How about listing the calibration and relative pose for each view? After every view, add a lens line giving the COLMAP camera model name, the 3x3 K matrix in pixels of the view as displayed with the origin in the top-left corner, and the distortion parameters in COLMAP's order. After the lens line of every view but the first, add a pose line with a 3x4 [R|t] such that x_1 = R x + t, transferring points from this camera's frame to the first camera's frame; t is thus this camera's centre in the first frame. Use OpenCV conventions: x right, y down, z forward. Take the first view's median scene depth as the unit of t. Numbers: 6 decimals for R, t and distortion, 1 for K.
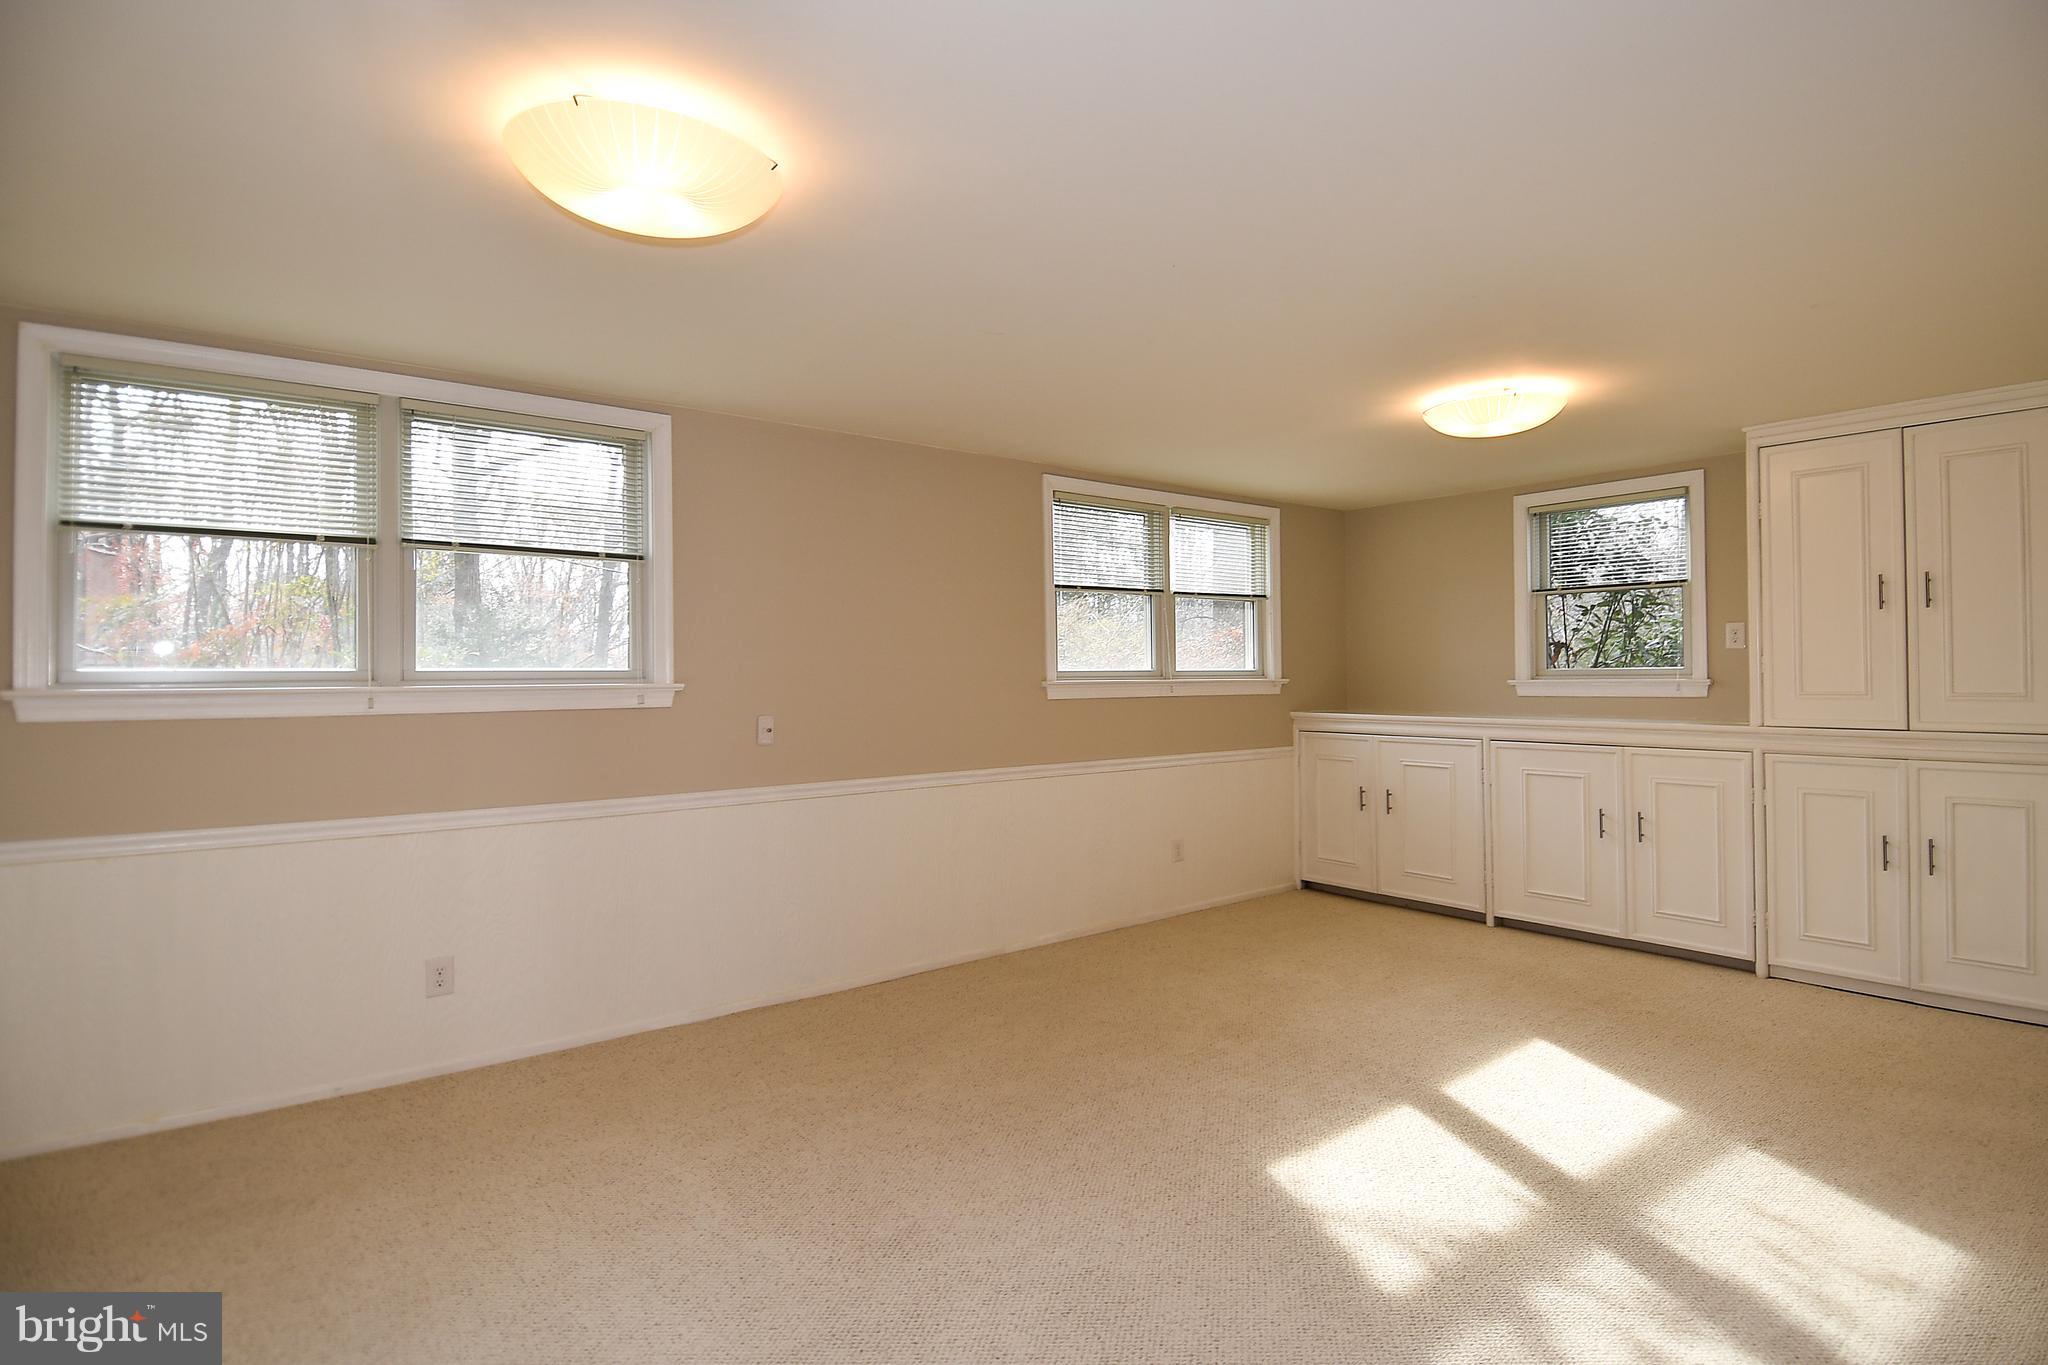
lens RADIAL K [[1130.5, 0, 1030.6], [0, 1130.5, 629.4], [0, 0, 1]] dist [0.059484, -0.065369]
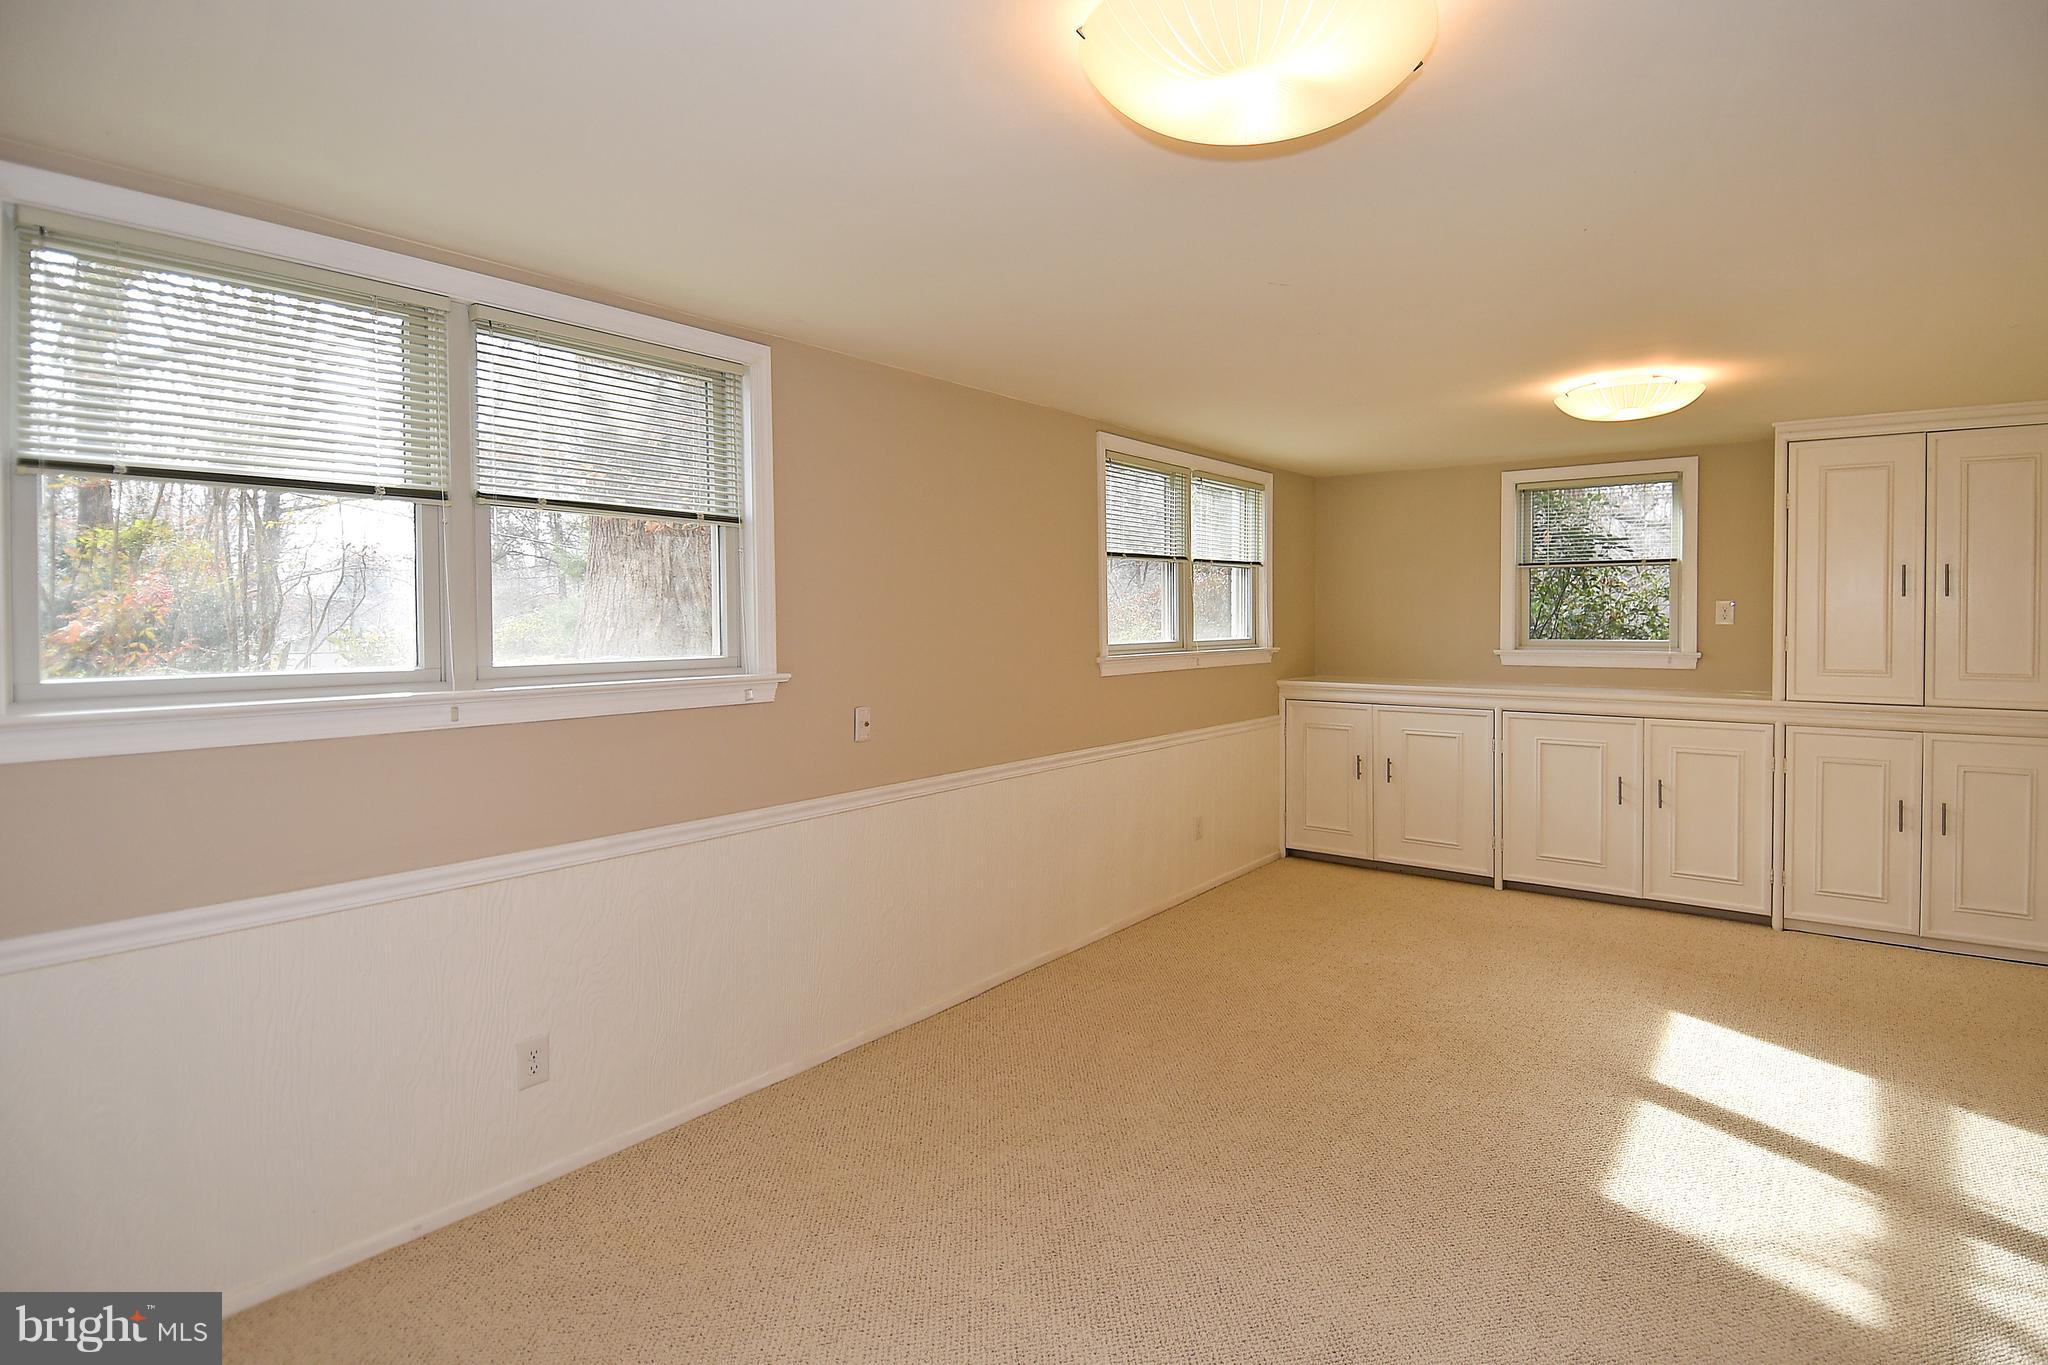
lens RADIAL K [[1121.4, 0, 1024.3], [0, 1121.4, 609.8], [0, 0, 1]] dist [0.057804, -0.064314]
pose [[0.964683, 0.004816, 0.263371, -0.338665], [-0.014887, 0.999232, 0.036257, -0.029496], [-0.262994, -0.038897, 0.964013, 0.156129]]
